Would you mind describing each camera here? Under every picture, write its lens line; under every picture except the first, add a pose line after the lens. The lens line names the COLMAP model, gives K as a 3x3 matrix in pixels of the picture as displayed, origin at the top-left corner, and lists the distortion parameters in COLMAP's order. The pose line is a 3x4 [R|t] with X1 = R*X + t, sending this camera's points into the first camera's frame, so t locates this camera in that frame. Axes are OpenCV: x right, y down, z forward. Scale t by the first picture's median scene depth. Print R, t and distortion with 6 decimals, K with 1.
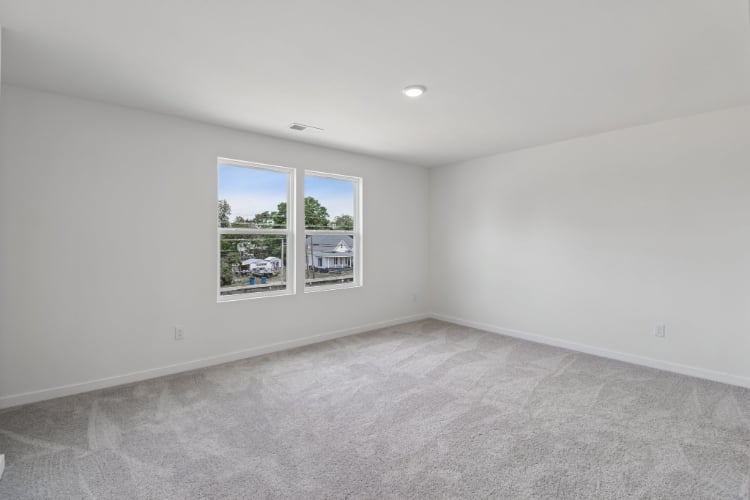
lens RADIAL K [[355.2, 0, 387.7], [0, 355.2, 237.6], [0, 0, 1]] dist [-0.003765, -0.001091]
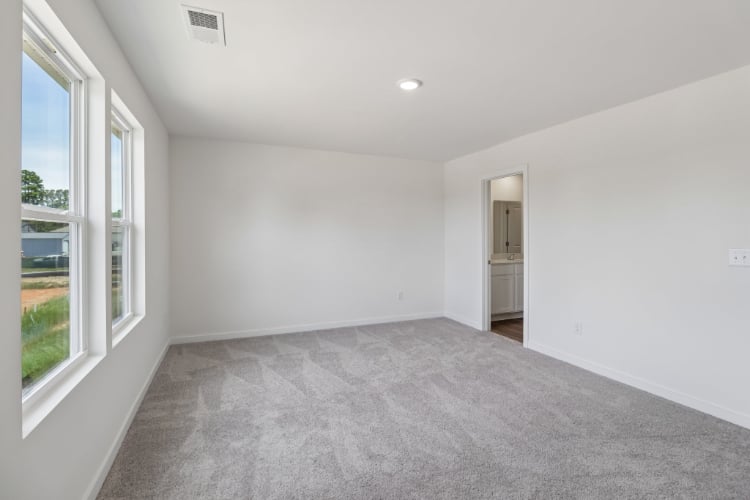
lens RADIAL K [[355.2, 0, 387.7], [0, 355.2, 237.6], [0, 0, 1]] dist [-0.003765, -0.001091]
pose [[0.278283, -0.004044, 0.960491, -0.700935], [-0.018584, 0.999781, 0.009594, 0.001020], [-0.960319, -0.020520, 0.278147, 0.636312]]
